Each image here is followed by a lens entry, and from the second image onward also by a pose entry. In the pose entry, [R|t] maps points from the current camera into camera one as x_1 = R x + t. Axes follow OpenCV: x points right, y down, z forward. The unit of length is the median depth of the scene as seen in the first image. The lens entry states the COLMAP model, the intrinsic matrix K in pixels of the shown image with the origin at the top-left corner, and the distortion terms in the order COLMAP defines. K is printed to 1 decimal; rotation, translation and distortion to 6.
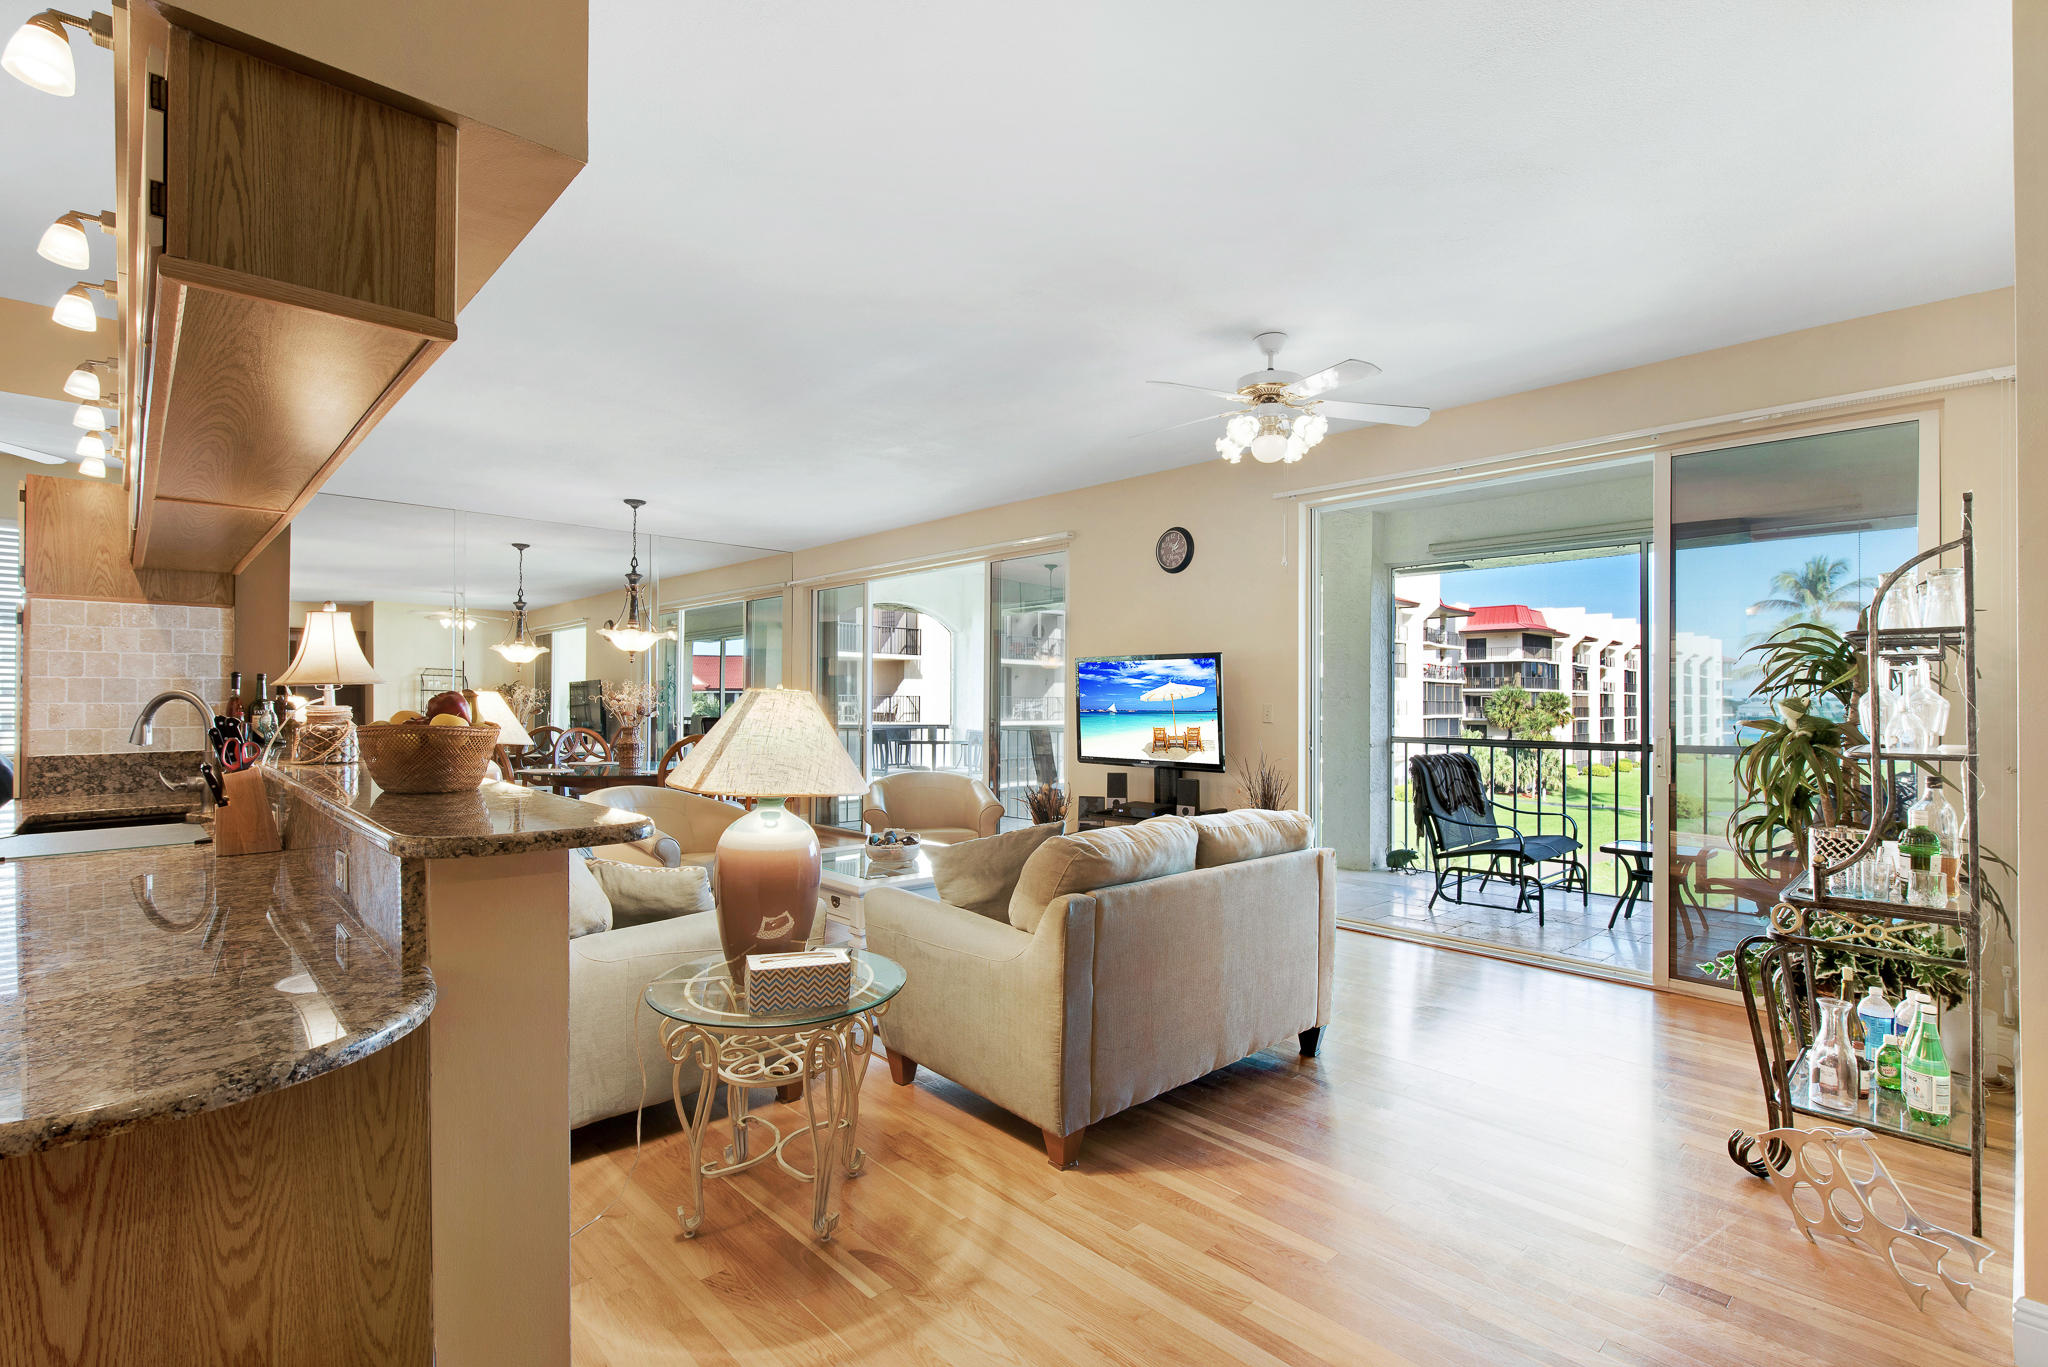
lens RADIAL K [[947.6, 0, 1027.1], [0, 947.6, 694.8], [0, 0, 1]] dist [-0.002898, 0.000108]
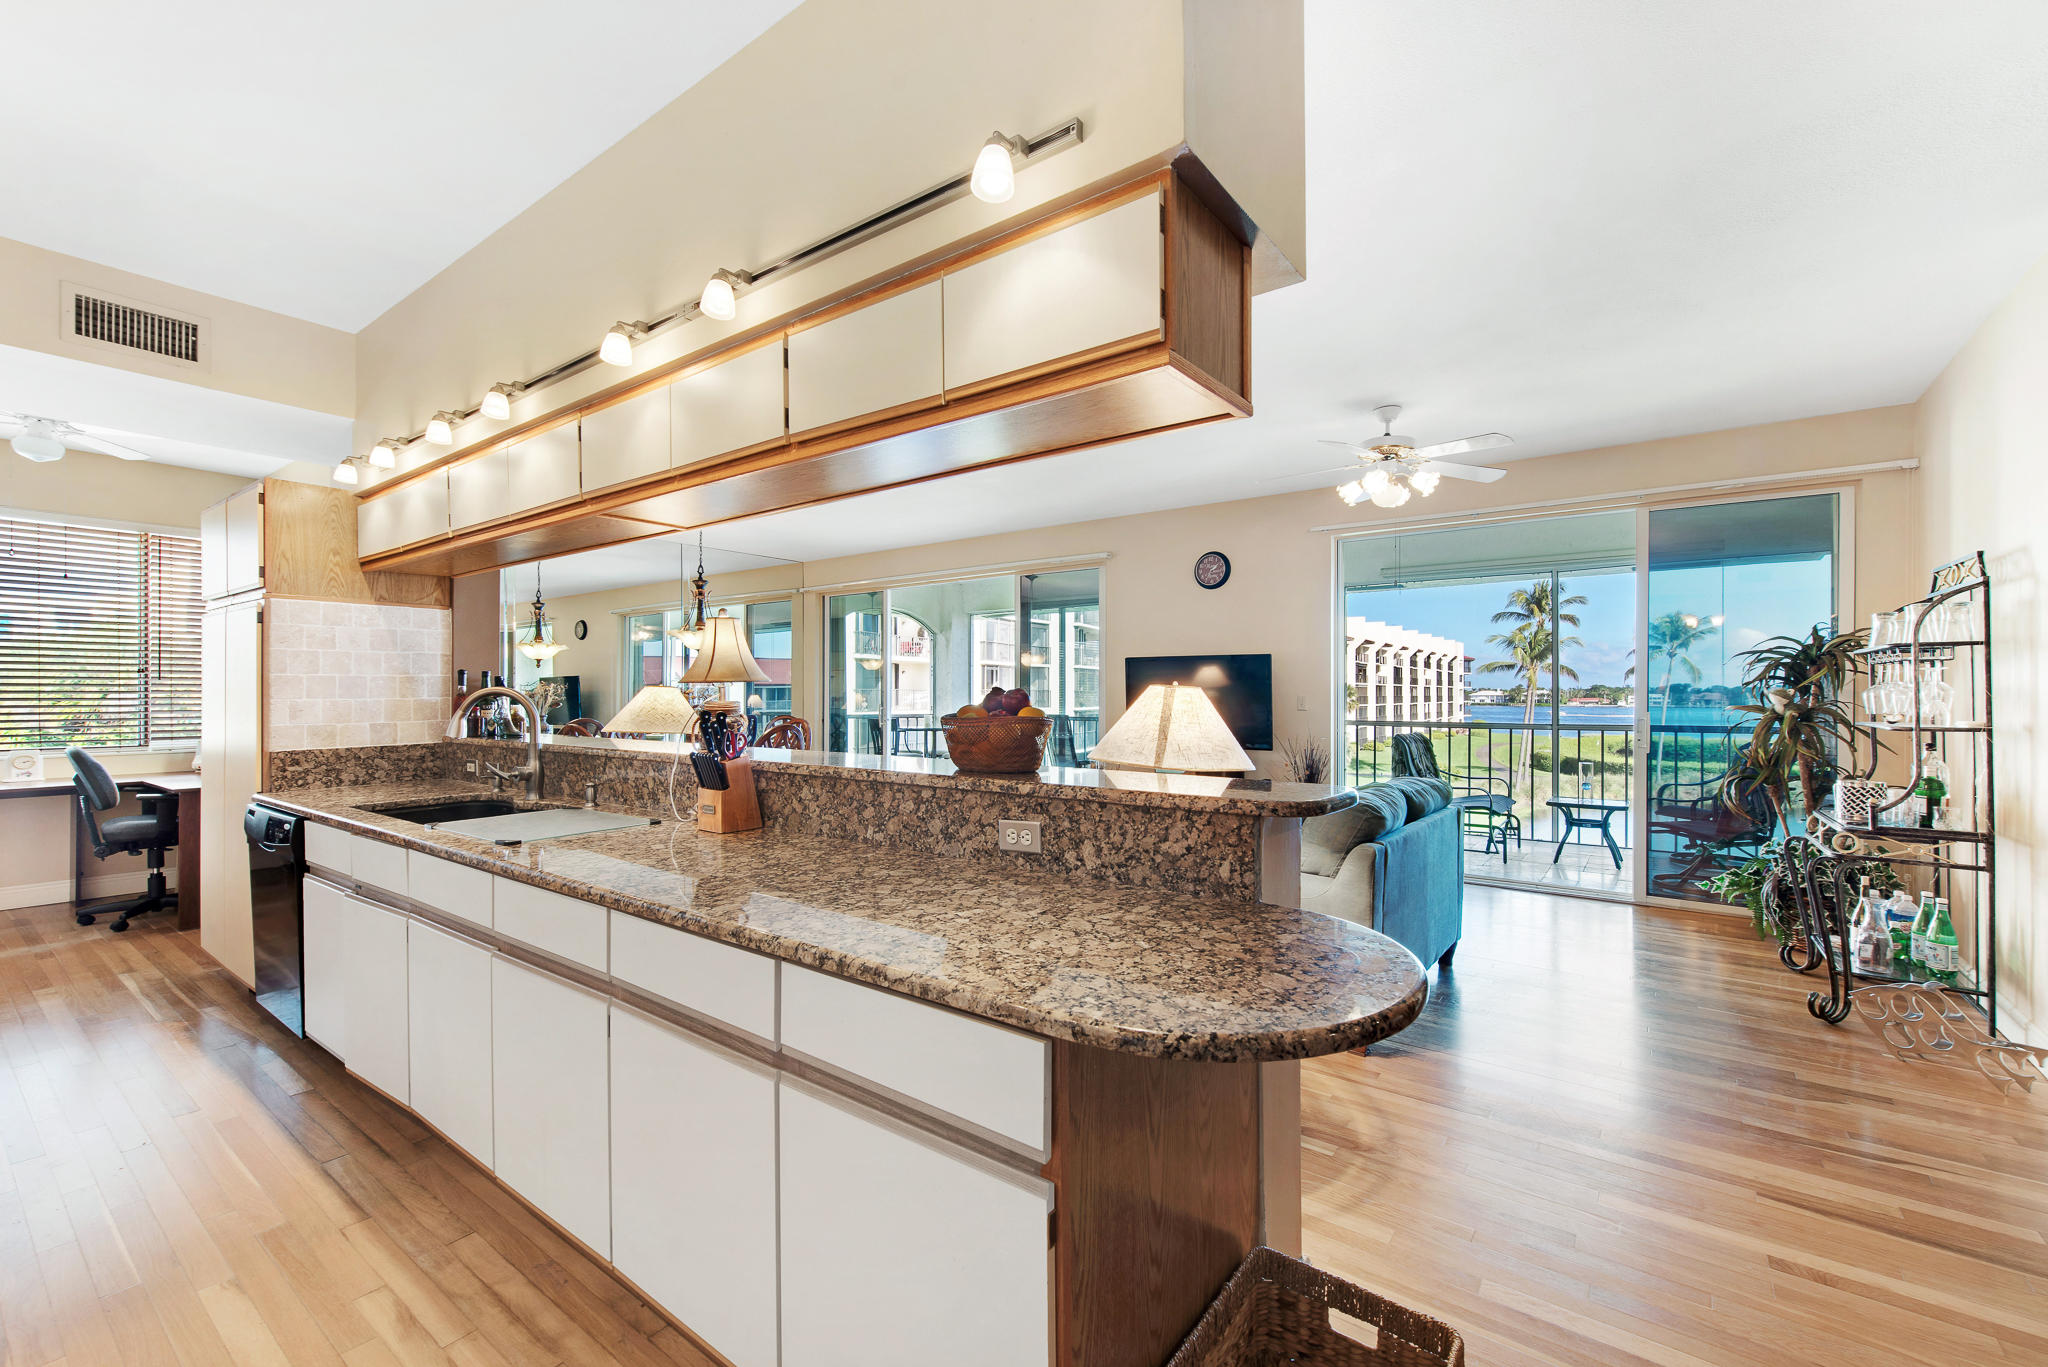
lens RADIAL K [[823.3, 0, 1018.4], [0, 823.3, 691.0], [0, 0, 1]] dist [0.002859, 0.000234]
pose [[0.986904, -0.003742, 0.161267, -0.380513], [0.002999, 0.999984, 0.004853, -0.002555], [-0.161283, -0.004306, 0.986899, -0.020135]]
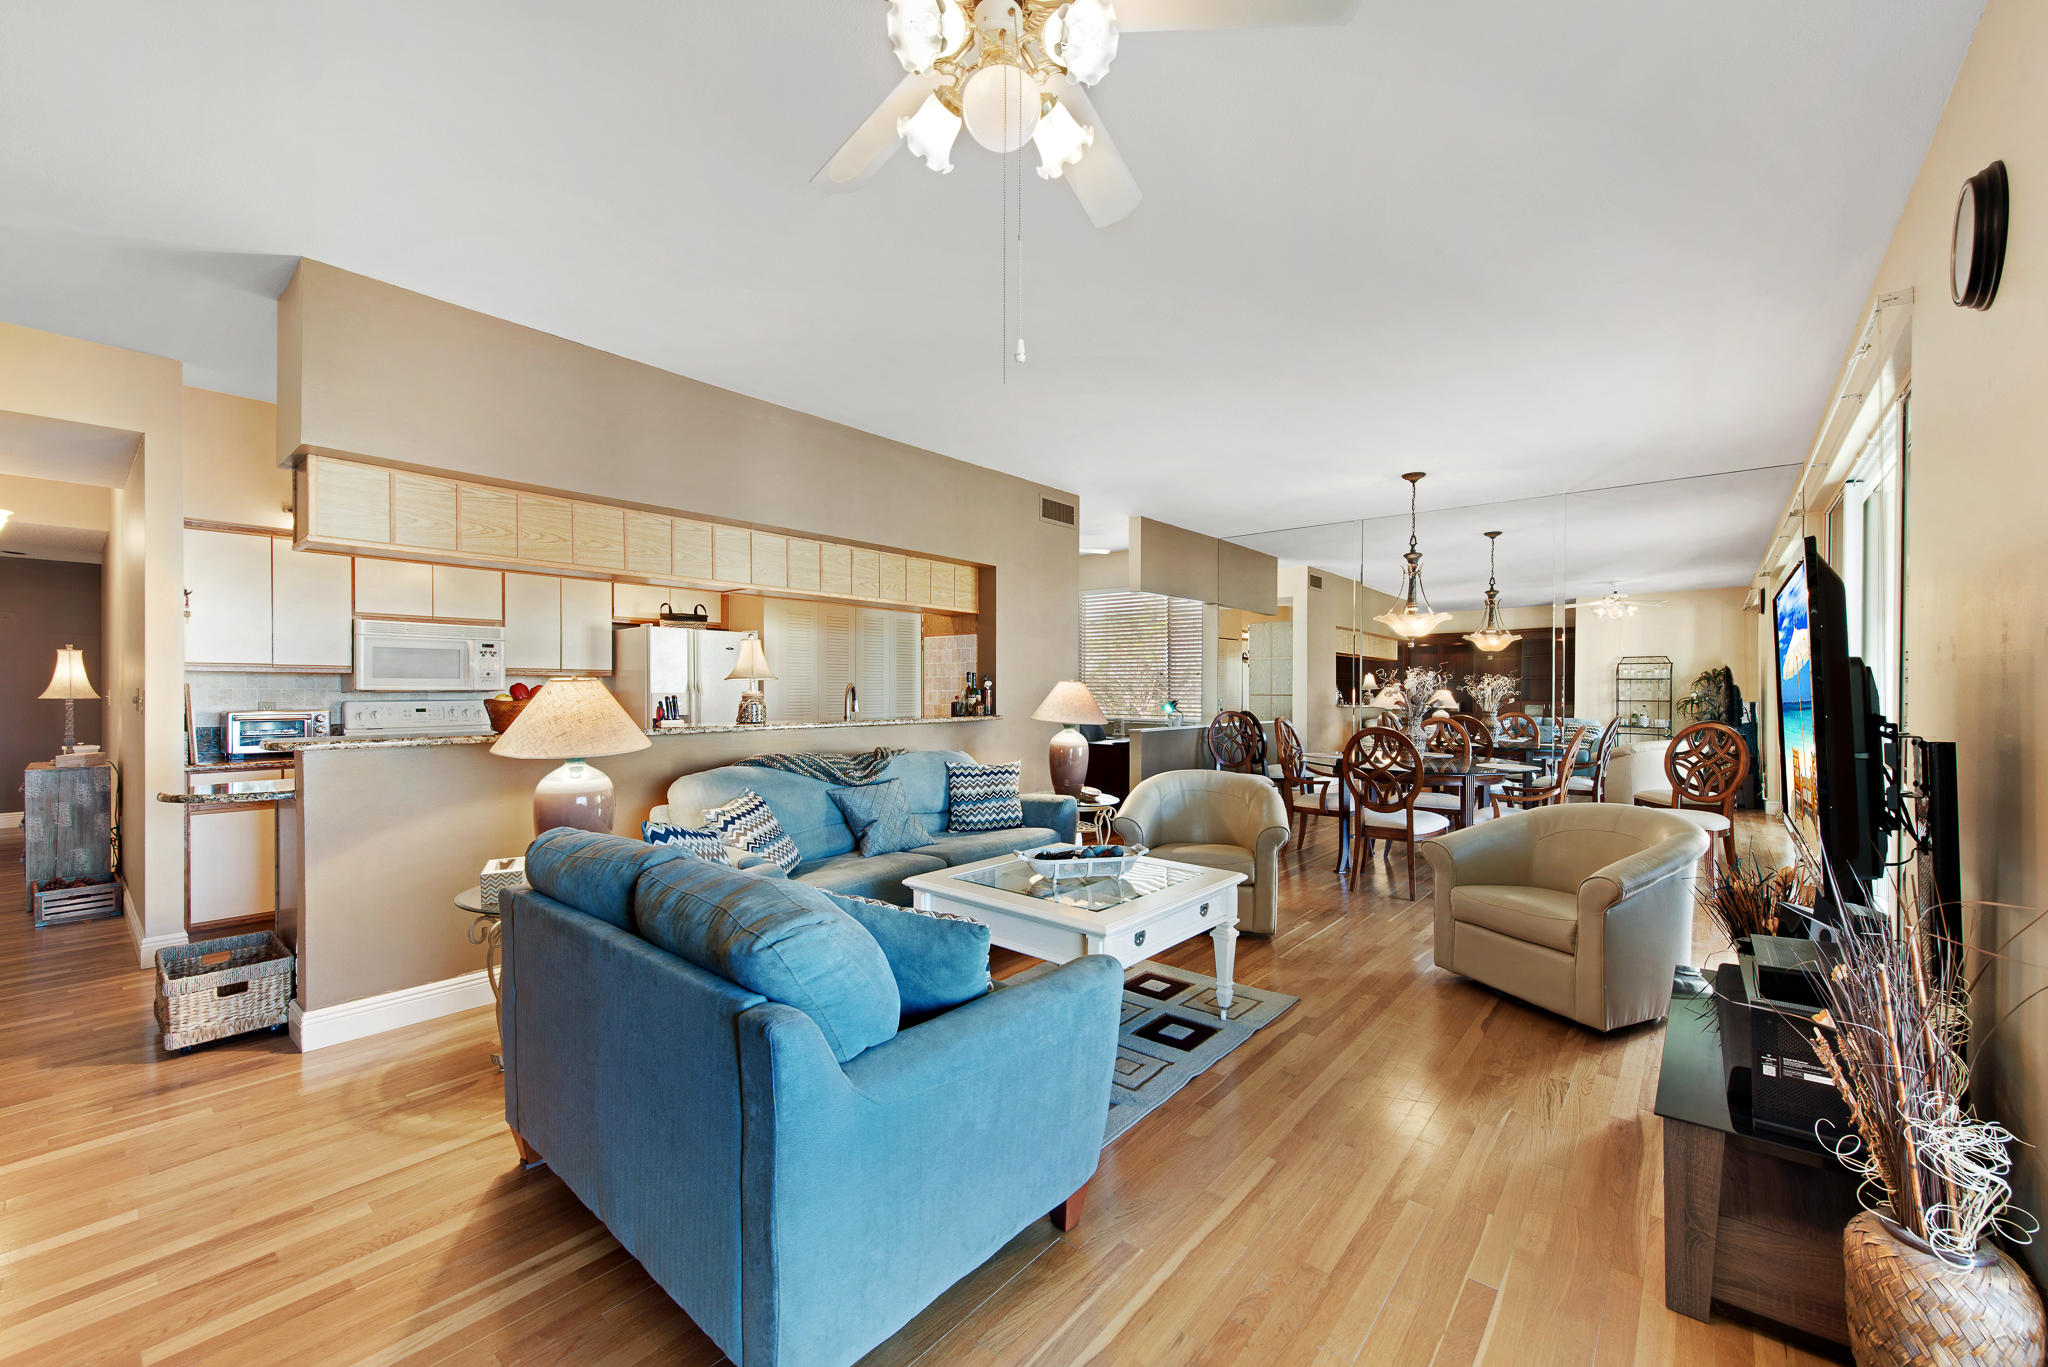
lens RADIAL K [[823.3, 0, 1004.8], [0, 823.3, 687.9], [0, 0, 1]] dist [0.002859, 0.000234]
pose [[0.101091, -0.003982, -0.994869, 0.610158], [0.004923, 0.999982, -0.003502, 0.008946], [0.994865, -0.004544, 0.101109, 0.913692]]
